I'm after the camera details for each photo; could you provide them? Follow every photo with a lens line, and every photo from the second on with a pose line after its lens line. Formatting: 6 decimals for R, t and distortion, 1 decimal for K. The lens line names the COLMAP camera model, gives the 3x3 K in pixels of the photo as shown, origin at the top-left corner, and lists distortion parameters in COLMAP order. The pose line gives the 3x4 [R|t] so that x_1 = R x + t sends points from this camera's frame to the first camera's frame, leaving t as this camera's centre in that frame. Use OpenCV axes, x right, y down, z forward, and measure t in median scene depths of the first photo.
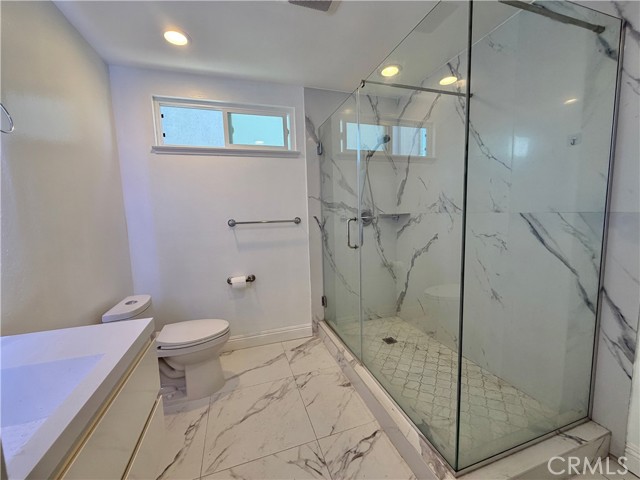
lens RADIAL K [[256.2, 0, 318.0], [0, 256.2, 240.0], [0, 0, 1]] dist [-0.002333, 0.001074]
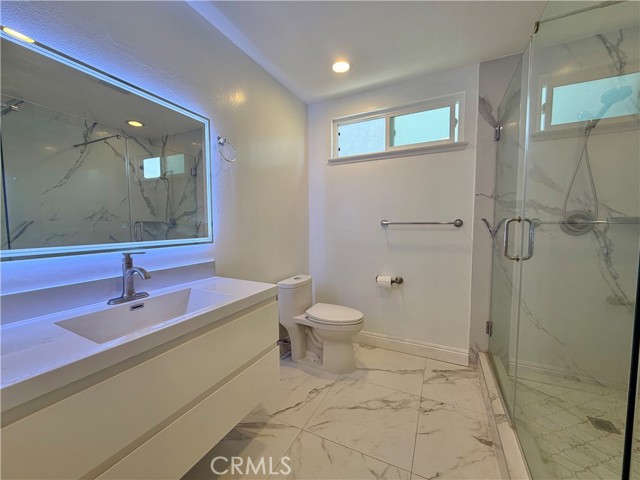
lens RADIAL K [[256.2, 0, 316.4], [0, 256.2, 239.0], [0, 0, 1]] dist [-0.002333, 0.001074]
pose [[0.712981, 0.071629, -0.697515, 0.193898], [-0.093615, 0.995587, 0.006547, 0.016190], [0.694906, 0.060630, 0.716540, 0.073844]]
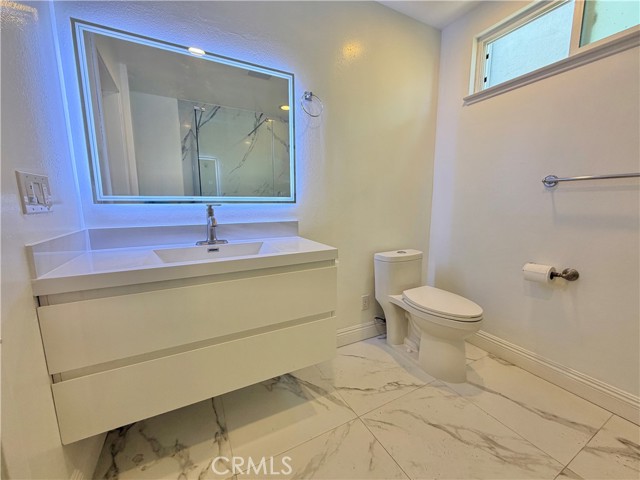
lens RADIAL K [[256.2, 0, 315.9], [0, 256.2, 238.6], [0, 0, 1]] dist [-0.002333, 0.001074]
pose [[0.163736, 0.167857, -0.972119, 0.218329], [-0.107542, 0.982582, 0.151551, 0.042153], [0.980625, 0.079729, 0.178936, 0.318658]]
